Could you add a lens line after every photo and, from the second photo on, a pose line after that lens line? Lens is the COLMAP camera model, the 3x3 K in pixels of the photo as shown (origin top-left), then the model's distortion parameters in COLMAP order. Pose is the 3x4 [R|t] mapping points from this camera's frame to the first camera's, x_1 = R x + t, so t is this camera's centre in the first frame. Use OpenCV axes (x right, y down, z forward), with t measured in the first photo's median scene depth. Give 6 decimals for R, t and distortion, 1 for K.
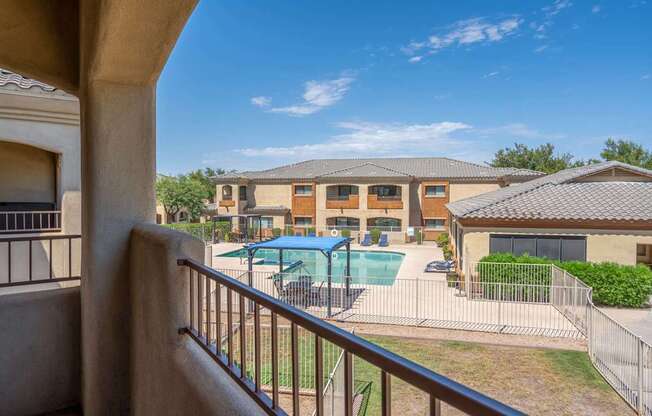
lens RADIAL K [[606.9, 0, 303.6], [0, 606.9, 200.2], [0, 0, 1]] dist [-0.002367, -0.002634]
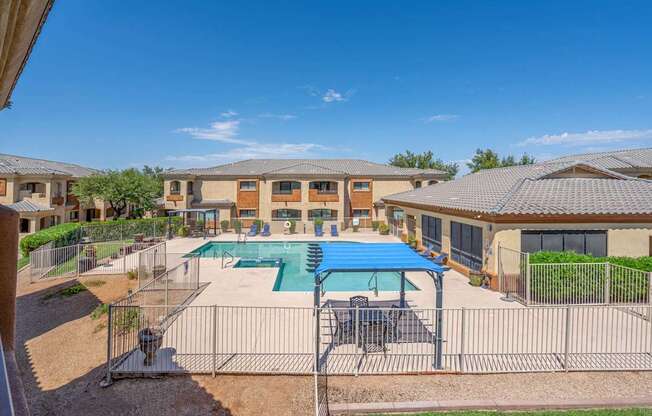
lens RADIAL K [[359.4, 0, 306.2], [0, 359.4, 179.2], [0, 0, 1]] dist [-0.005467, -0.000454]
pose [[0.942488, 0.007529, 0.334155, -0.125226], [0.004653, 0.999354, -0.035639, -0.004216], [-0.334208, 0.035144, 0.941844, 0.352244]]
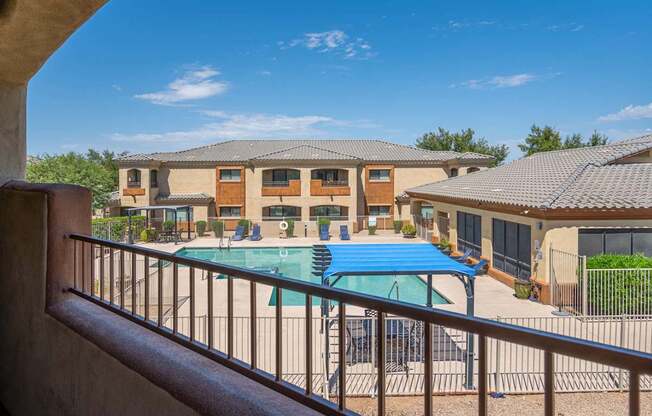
lens RADIAL K [[496.0, 0, 313.3], [0, 496.0, 172.9], [0, 0, 1]] dist [0.015396, 0.002618]
pose [[0.936307, -0.000933, 0.351180, -0.140613], [0.009592, 0.999691, -0.022917, -0.002479], [-0.351051, 0.024826, 0.936027, 0.321080]]
